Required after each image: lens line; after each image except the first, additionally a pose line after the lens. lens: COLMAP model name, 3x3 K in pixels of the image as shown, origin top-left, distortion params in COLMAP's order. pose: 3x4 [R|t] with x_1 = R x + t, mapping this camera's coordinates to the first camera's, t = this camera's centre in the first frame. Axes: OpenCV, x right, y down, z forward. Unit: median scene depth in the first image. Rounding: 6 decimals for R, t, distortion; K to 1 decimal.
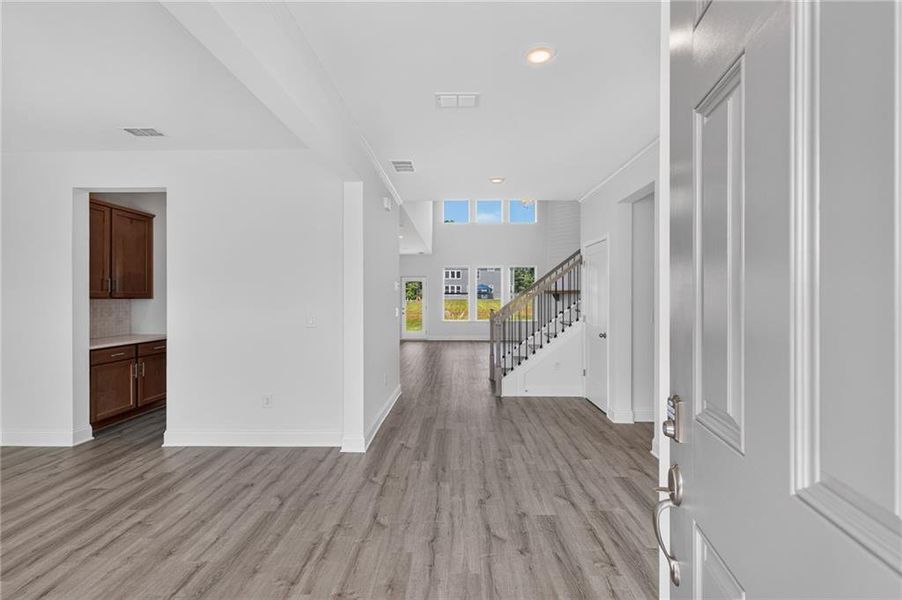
lens RADIAL K [[408.6, 0, 451.0], [0, 408.6, 300.0], [0, 0, 1]] dist [0.004786, 0.000236]
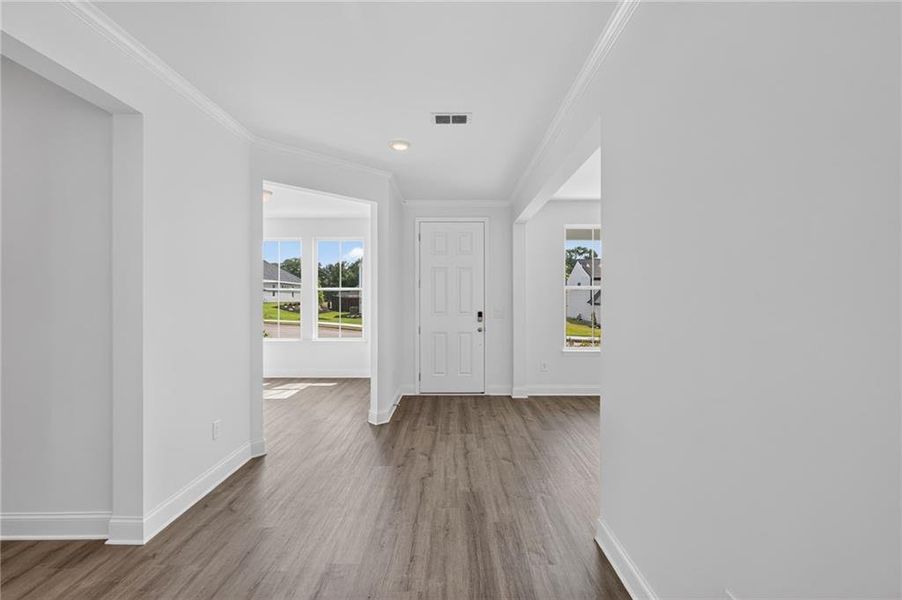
lens RADIAL K [[409.2, 0, 452.7], [0, 409.2, 306.9], [0, 0, 1]] dist [0.001257, 0.000055]
pose [[-0.999728, -0.000688, -0.023333, 0.039053], [-0.001483, 0.999419, 0.034051, -0.016572], [0.023296, 0.034076, -0.999148, 2.132132]]
